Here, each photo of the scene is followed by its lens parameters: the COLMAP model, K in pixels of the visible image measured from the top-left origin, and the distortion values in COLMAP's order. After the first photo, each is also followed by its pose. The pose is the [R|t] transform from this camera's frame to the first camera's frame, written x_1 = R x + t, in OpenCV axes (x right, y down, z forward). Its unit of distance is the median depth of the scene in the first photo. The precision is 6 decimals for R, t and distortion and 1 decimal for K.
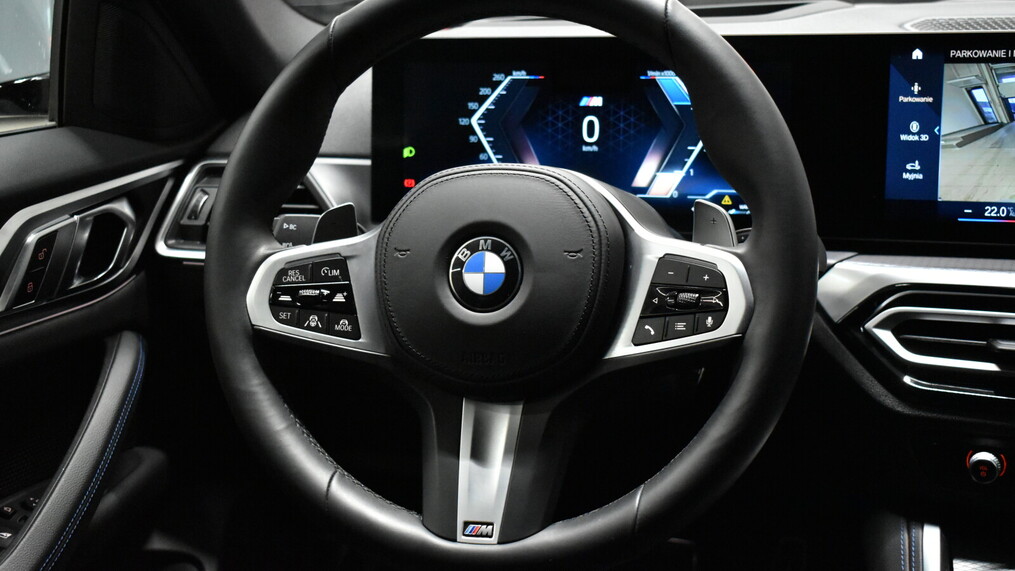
lens RADIAL K [[1482.7, 0, 505.7], [0, 1482.7, 287.9], [0, 0, 1]] dist [-0.059046, 0.000000]
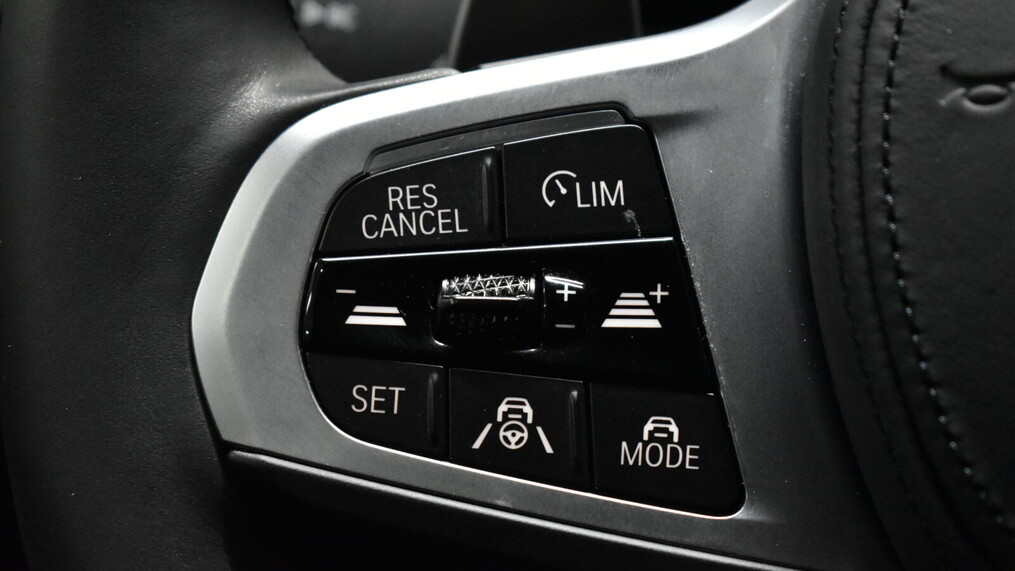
lens RADIAL K [[2421.8, 0, 508.0], [0, 2421.8, 284.1], [0, 0, 1]] dist [-0.031827, 0.000000]
pose [[0.999904, -0.010689, 0.008795, -0.132919], [0.010496, 0.999711, 0.021630, -0.005029], [-0.009024, -0.021536, 0.999727, 0.652382]]
